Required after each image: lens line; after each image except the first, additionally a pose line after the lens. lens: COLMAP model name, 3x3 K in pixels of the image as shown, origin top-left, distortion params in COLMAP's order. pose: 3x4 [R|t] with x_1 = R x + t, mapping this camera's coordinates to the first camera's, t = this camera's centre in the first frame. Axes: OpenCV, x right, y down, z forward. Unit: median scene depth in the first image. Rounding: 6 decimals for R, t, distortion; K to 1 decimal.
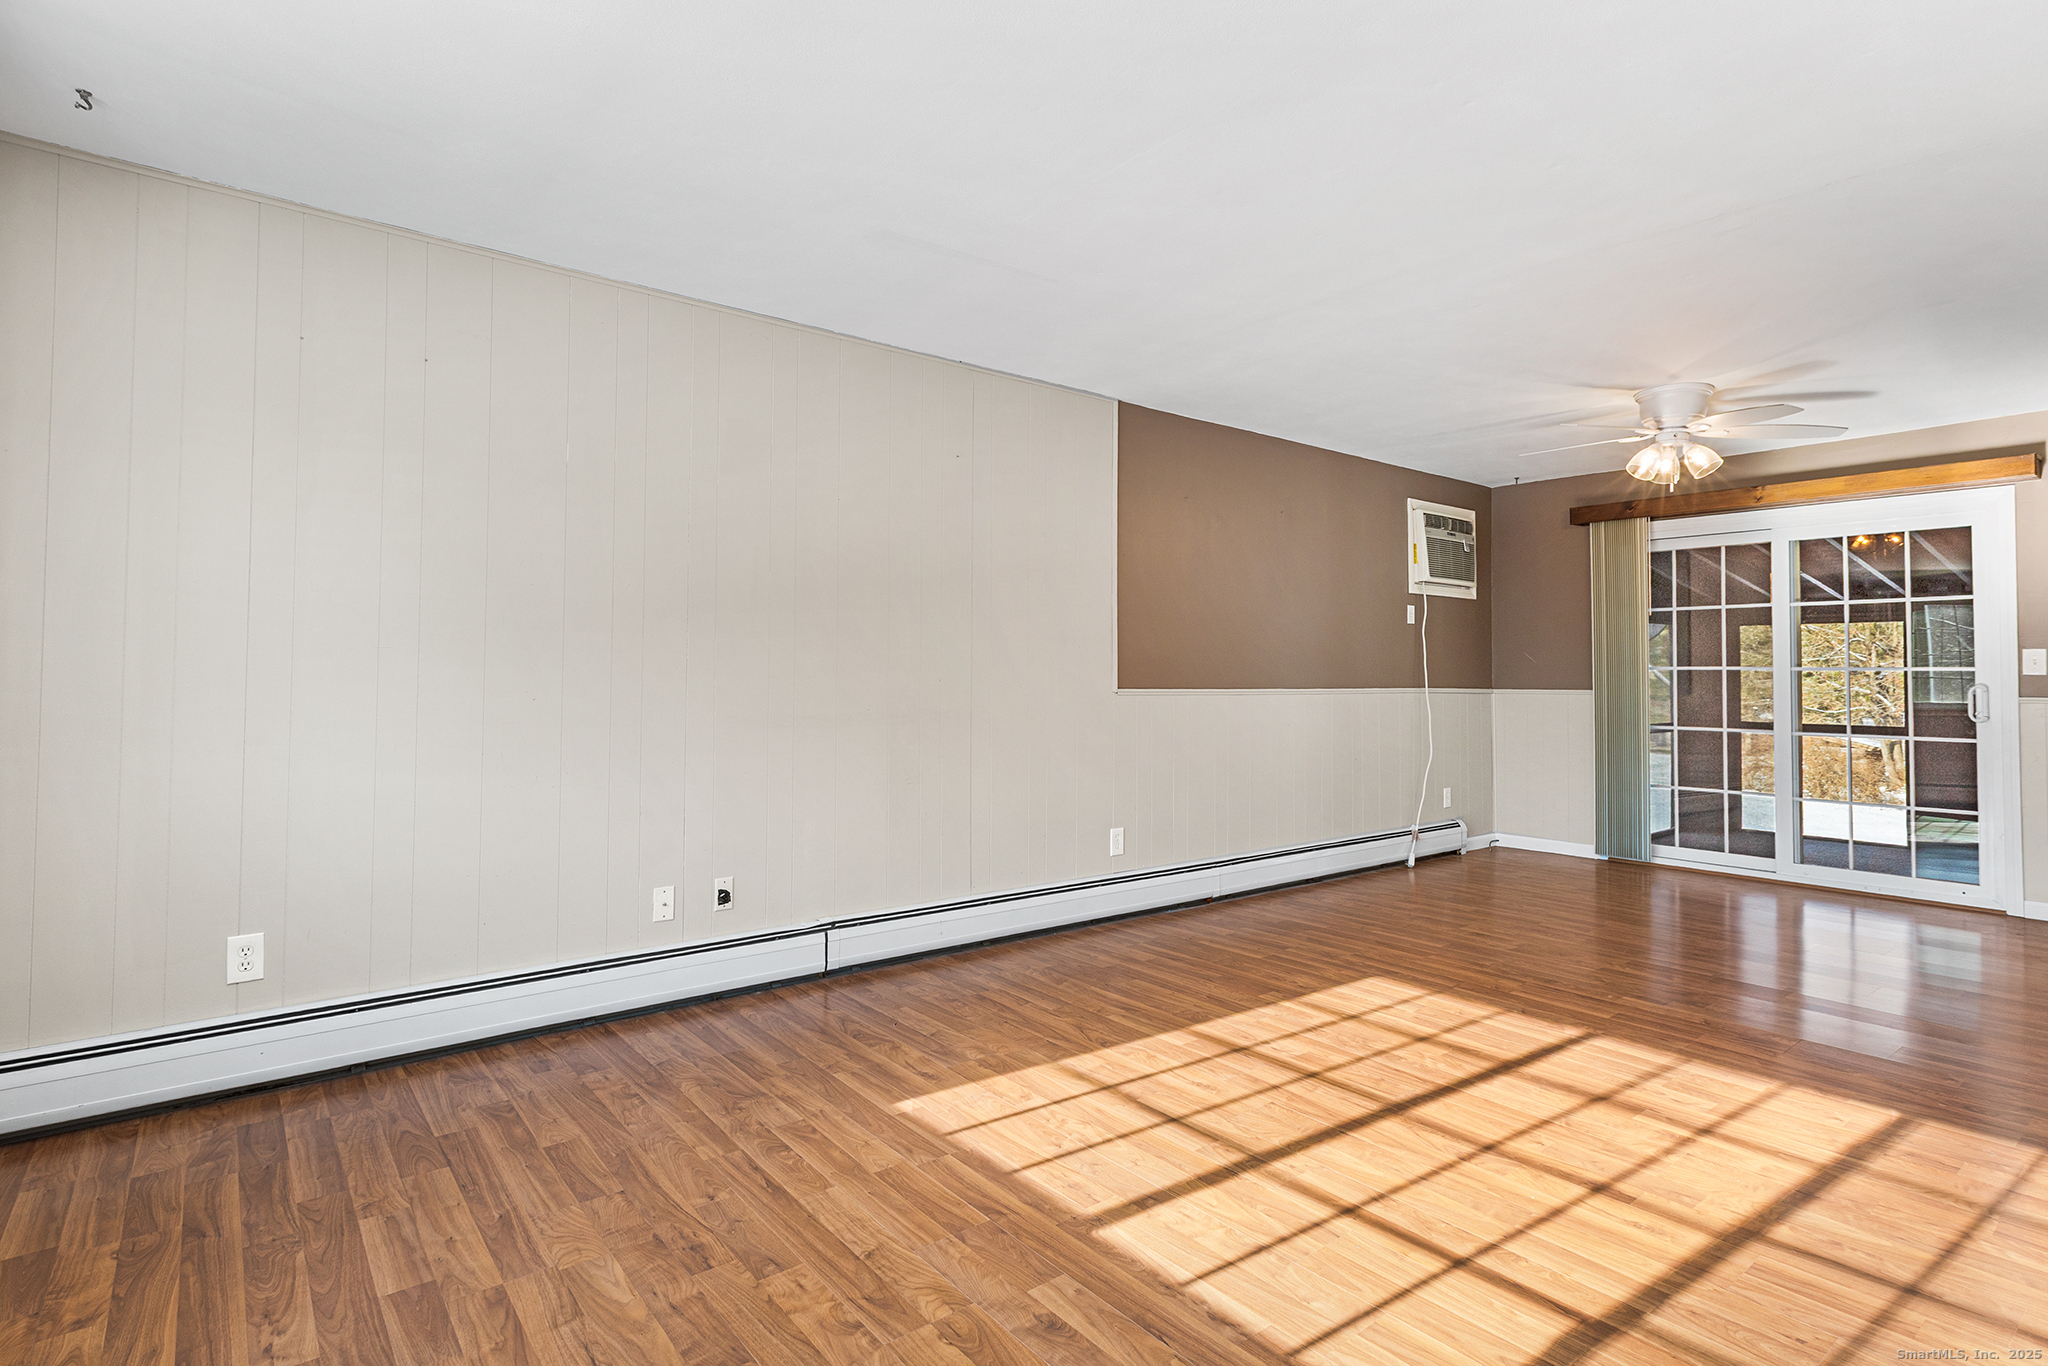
lens RADIAL K [[1086.9, 0, 1026.7], [0, 1086.9, 646.6], [0, 0, 1]] dist [0.001278, -0.000634]
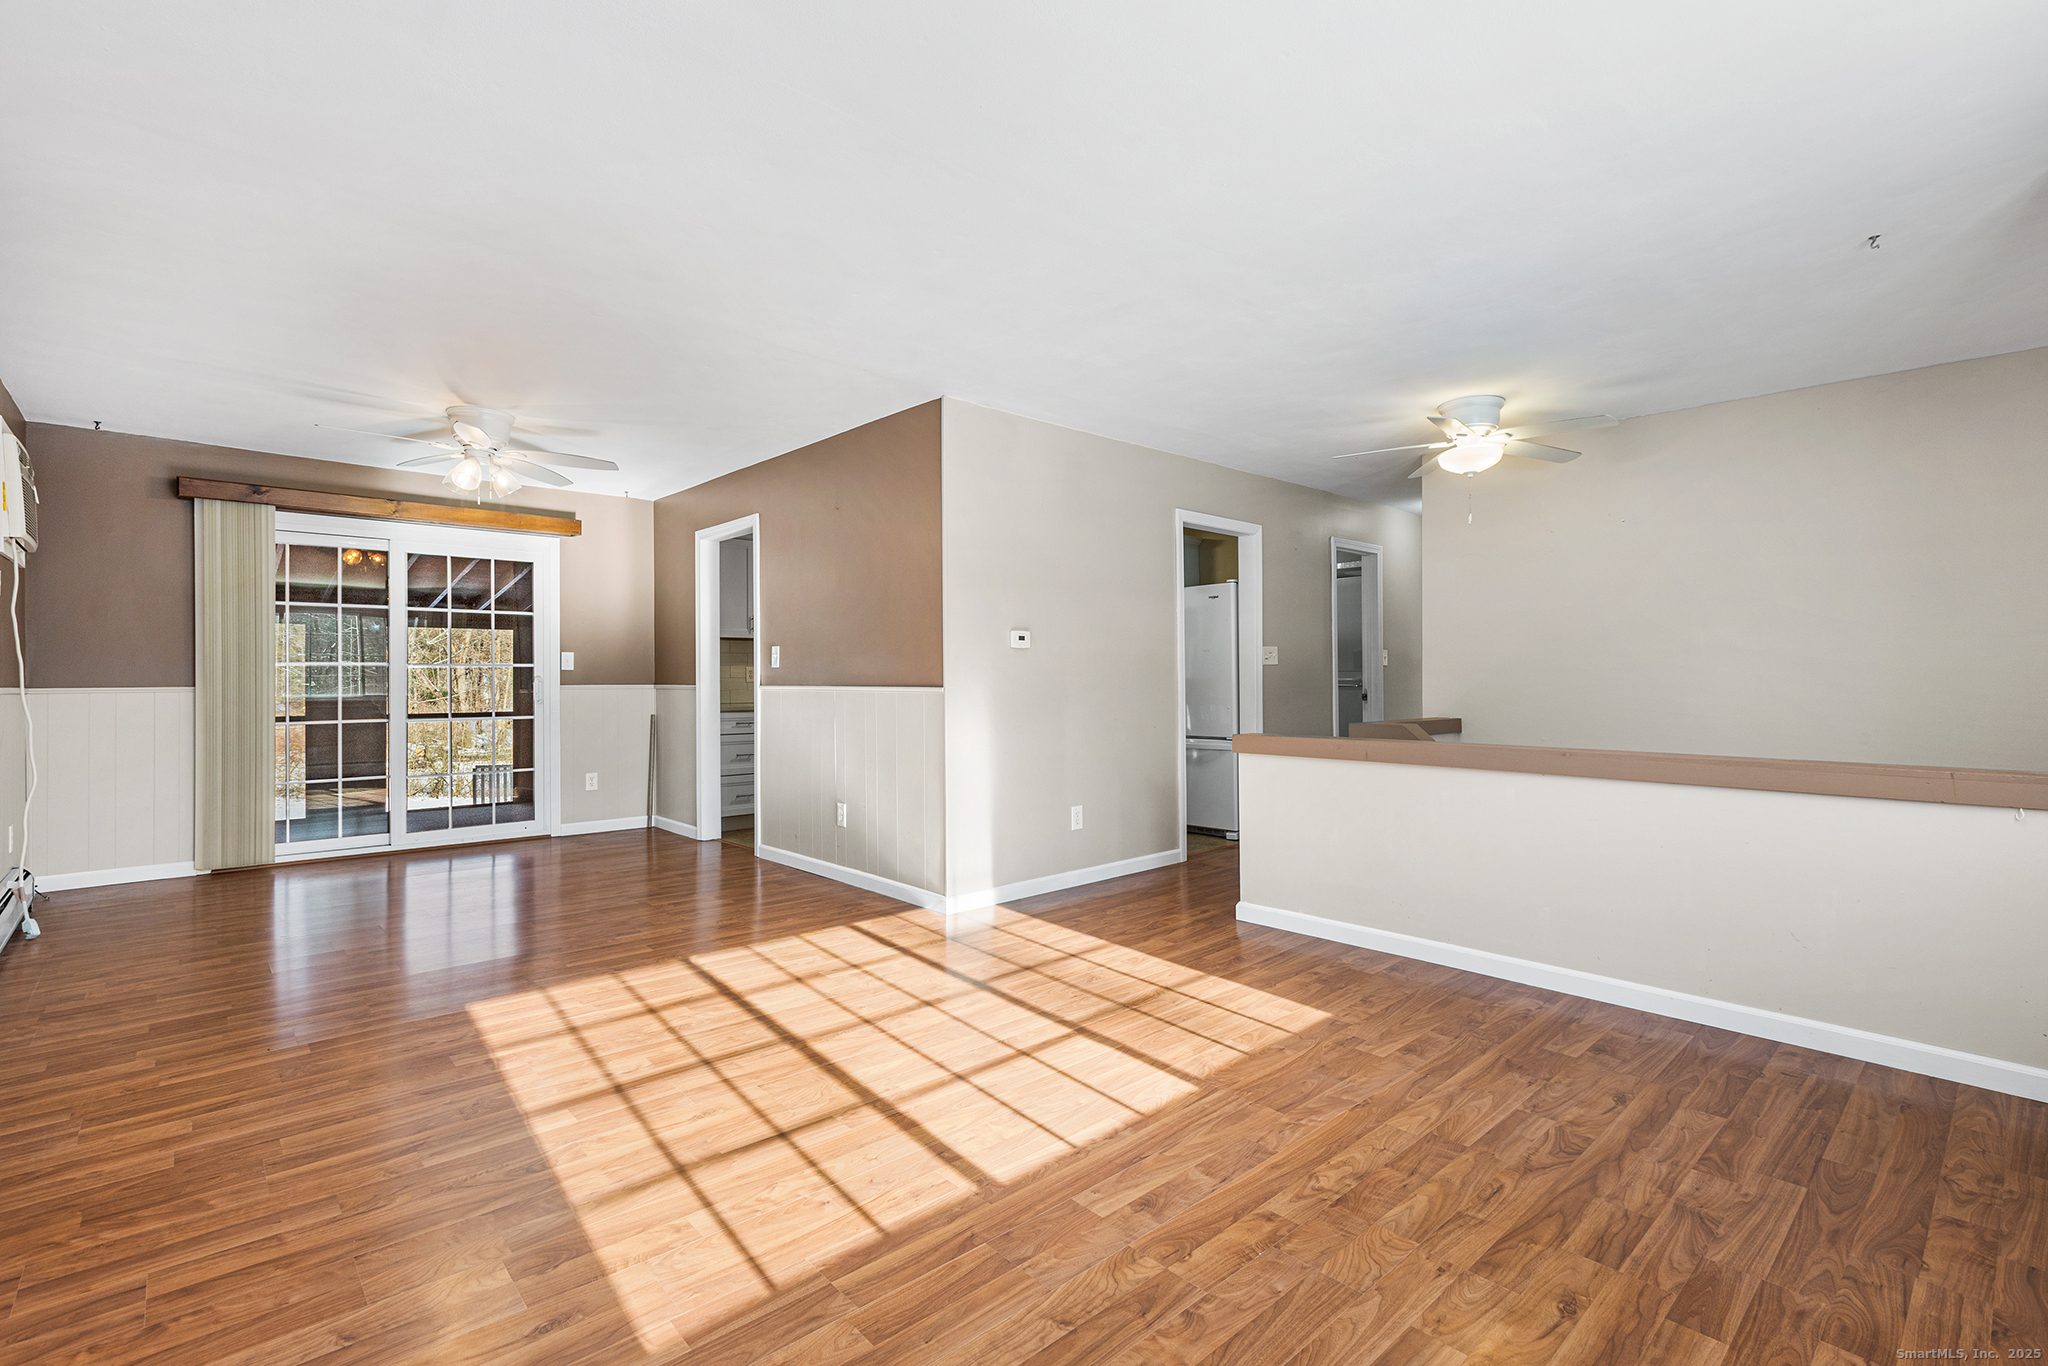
lens RADIAL K [[951.3, 0, 1024.0], [0, 951.3, 683.0], [0, 0, 1]] dist [0.000803, -0.000347]
pose [[-0.102253, -0.012076, 0.994685, -0.656841], [-0.024018, 0.999665, 0.009667, 0.025618], [-0.994468, -0.022901, -0.102509, 0.819513]]
